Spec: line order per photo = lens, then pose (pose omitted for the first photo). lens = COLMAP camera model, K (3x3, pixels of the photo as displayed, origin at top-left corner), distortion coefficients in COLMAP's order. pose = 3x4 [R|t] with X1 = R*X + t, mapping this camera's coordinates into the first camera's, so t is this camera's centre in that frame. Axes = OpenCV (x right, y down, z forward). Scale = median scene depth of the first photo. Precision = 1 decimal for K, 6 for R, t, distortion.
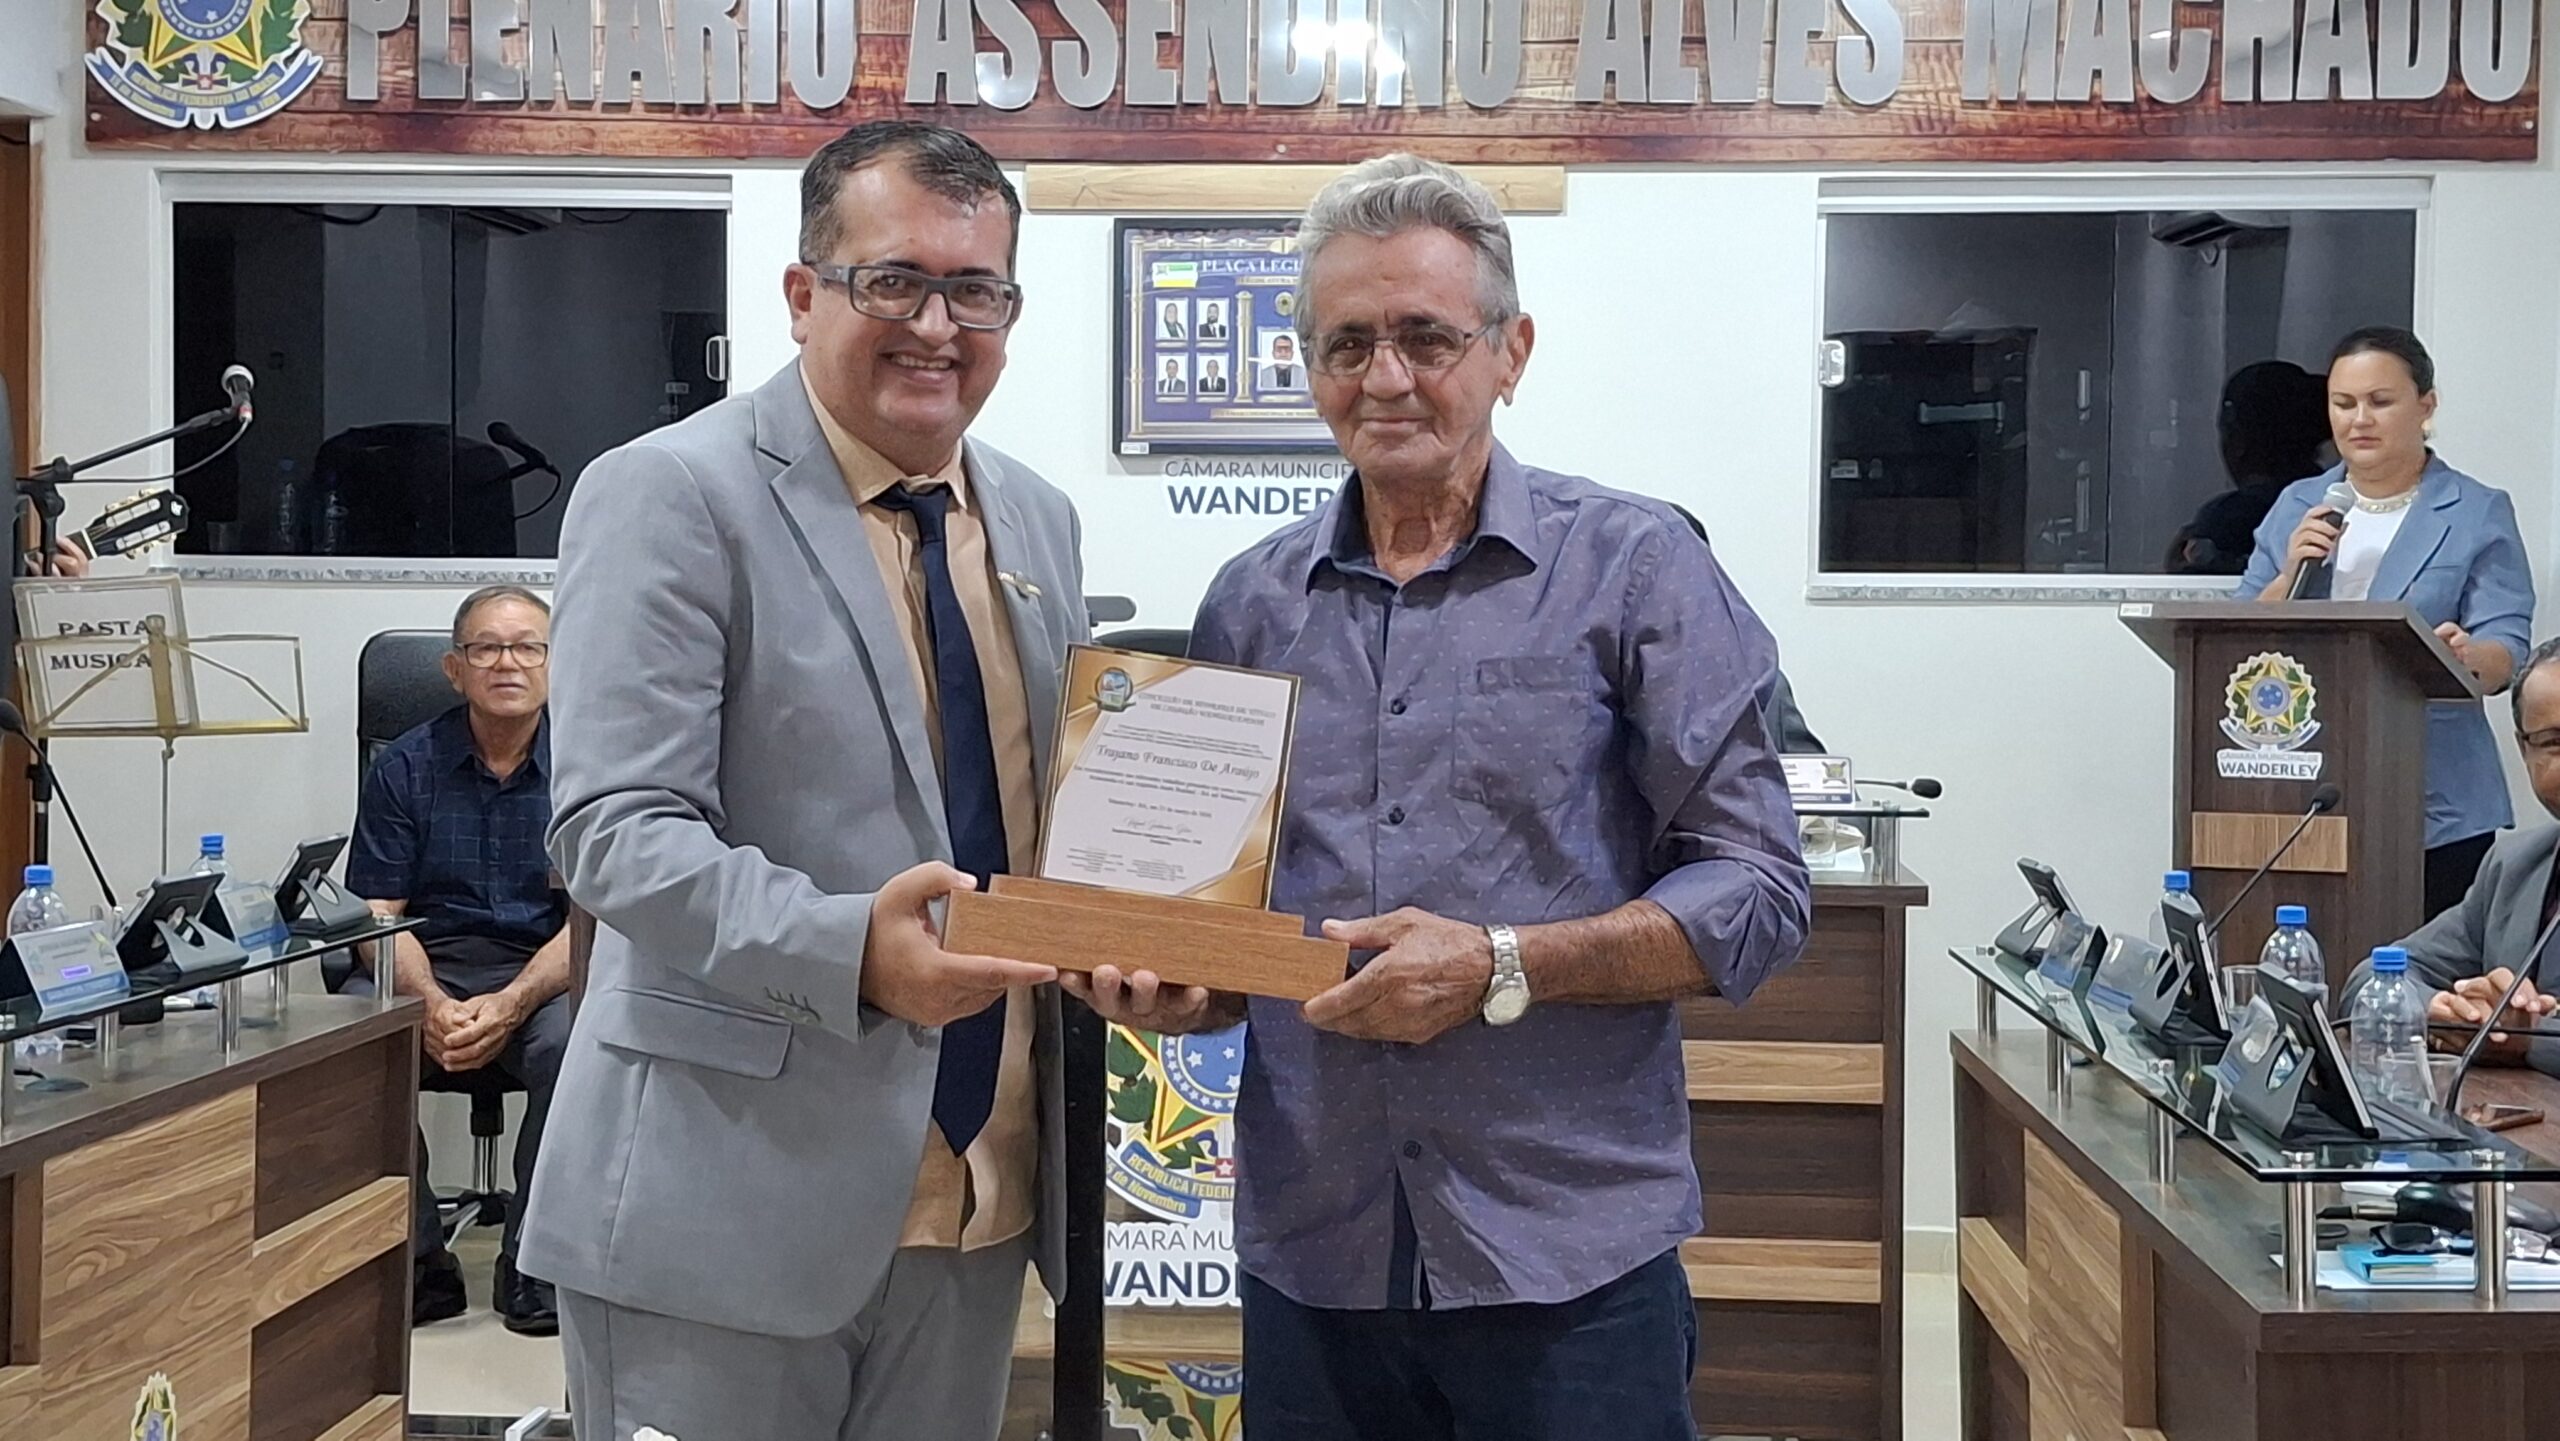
lens RADIAL K [[3617.4, 0, 1246.3], [0, 3617.4, 751.2], [0, 0, 1]] dist [0.244220, -0.756408]
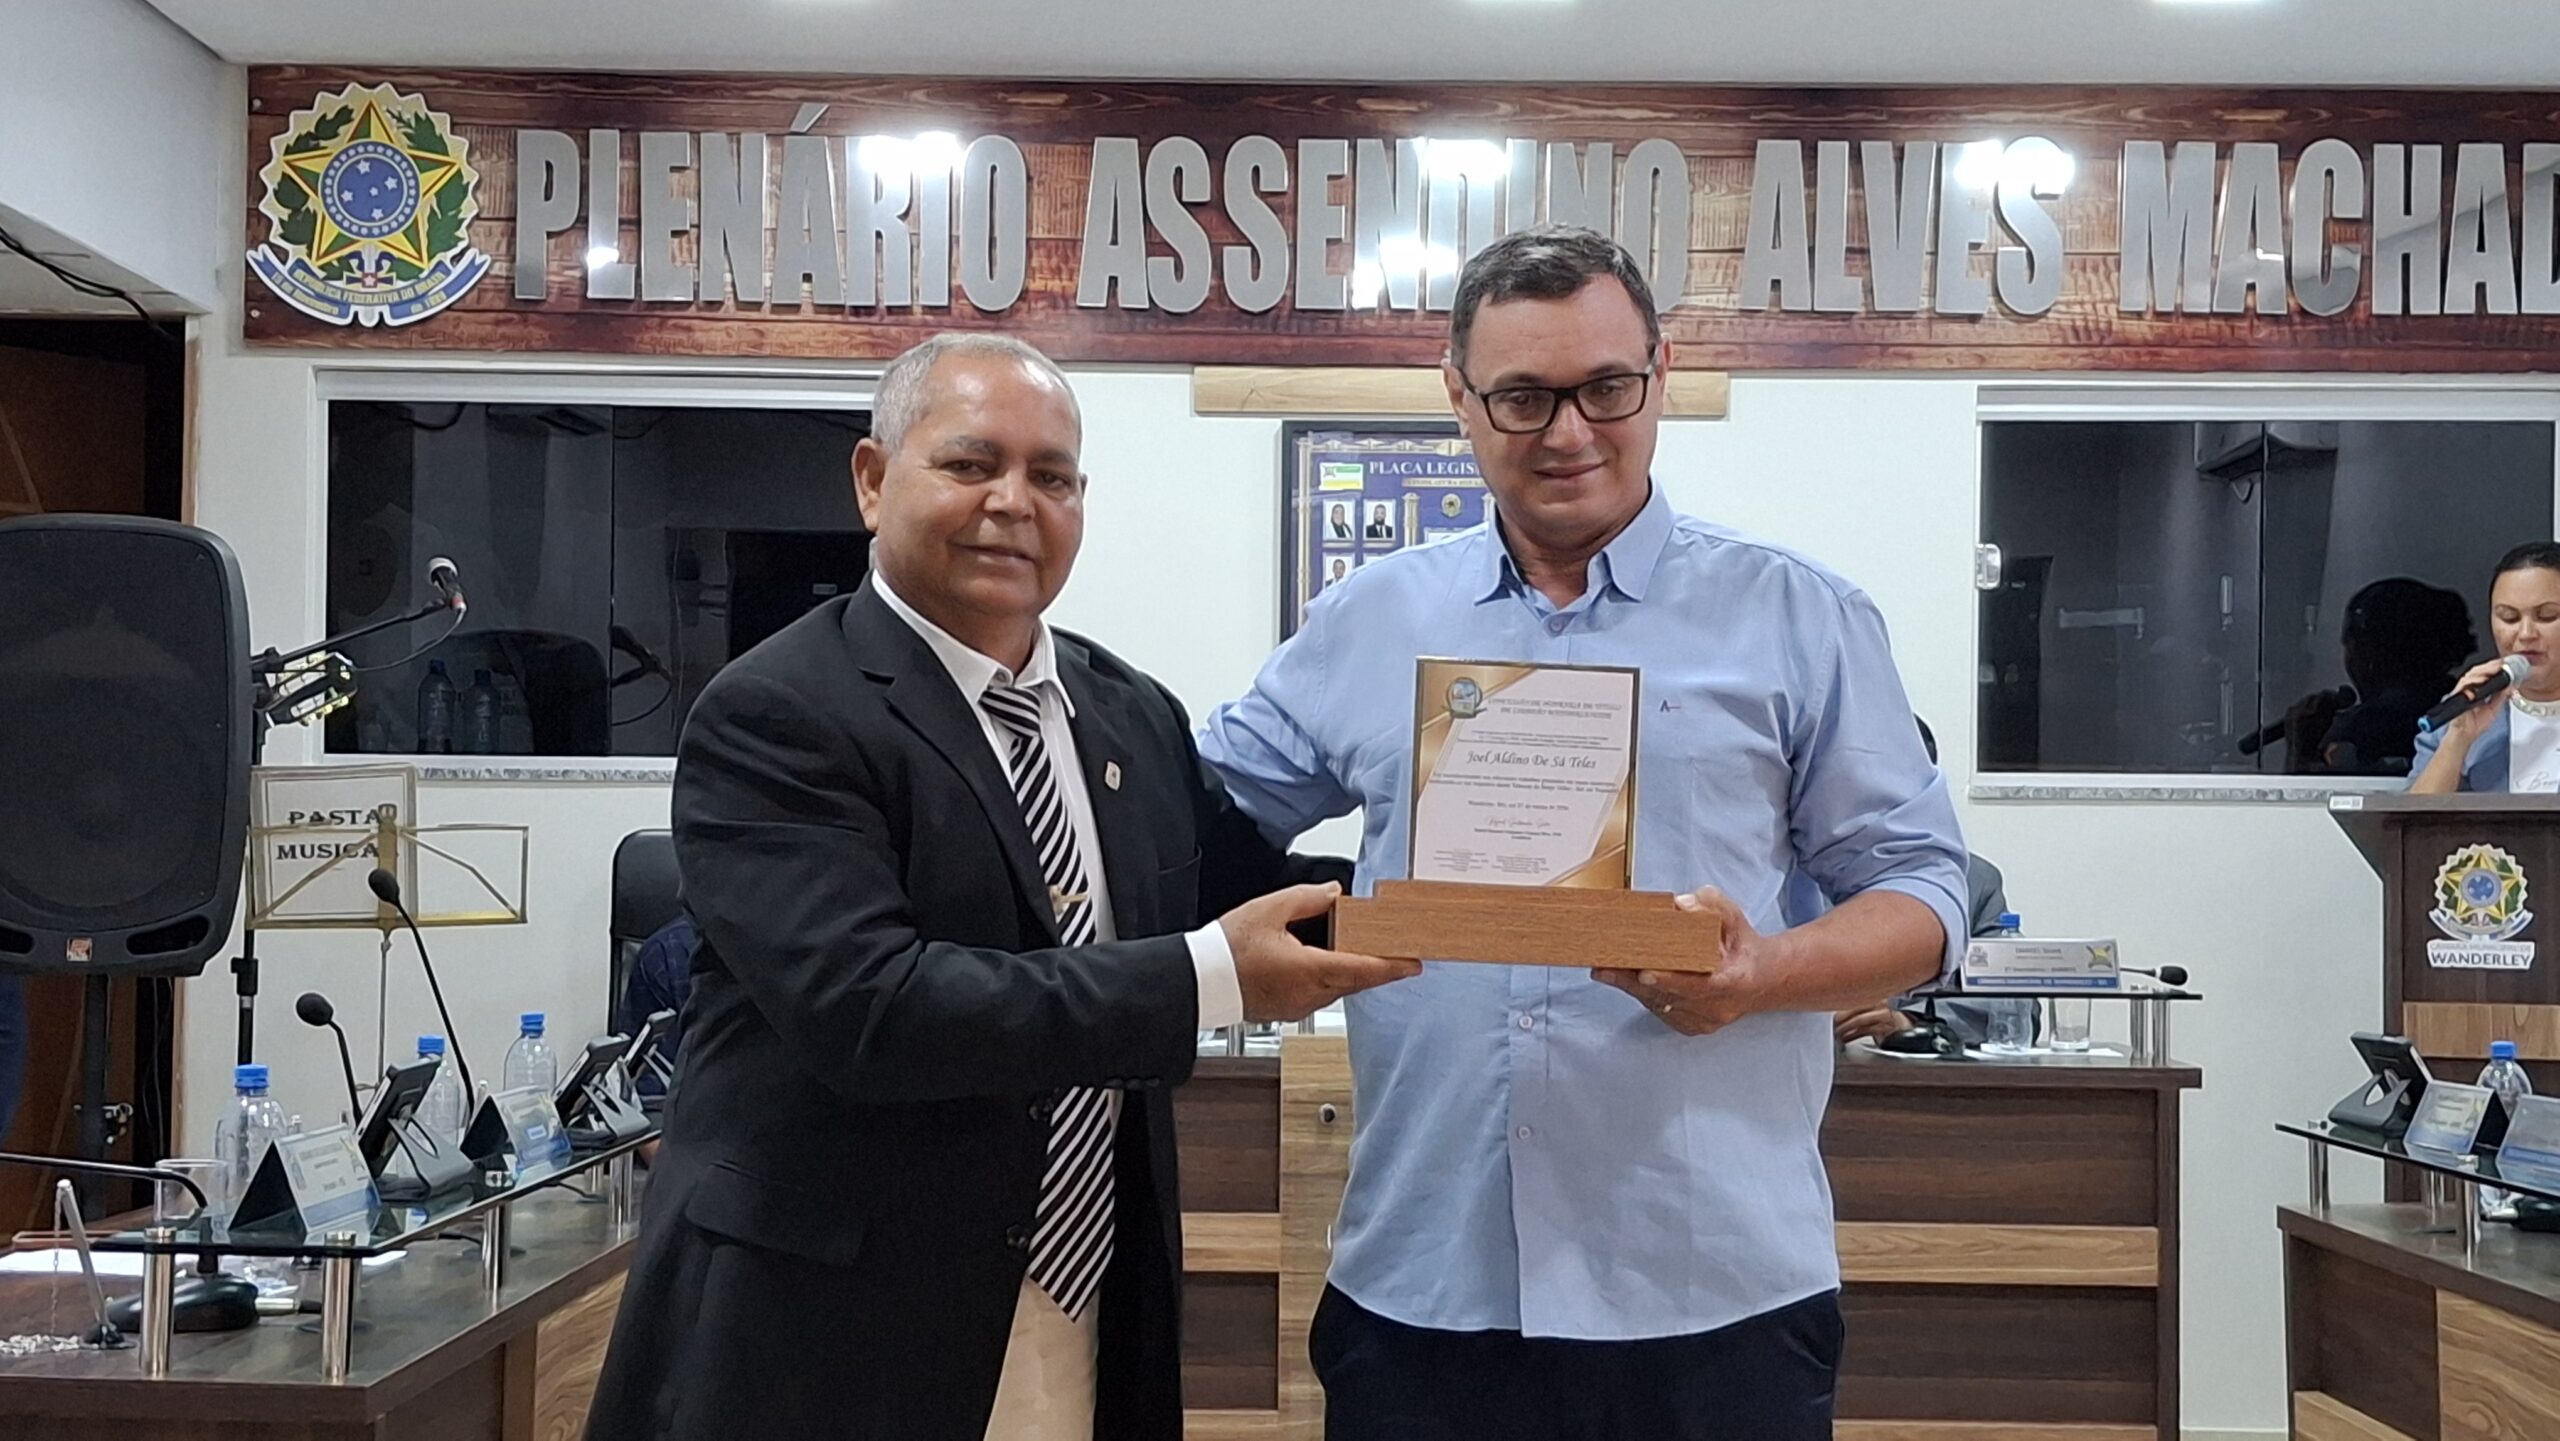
lens RADIAL K [[3619.5, 0, 1263.6], [0, 3619.5, 822.0], [0, 0, 1]] dist [0.255609, -0.844277]
pose [[0.998185, 0.001255, 0.060201, -0.102512], [0.001710, 0.998789, -0.049170, 0.014249], [-0.060190, 0.049184, 0.996974, 0.001641]]
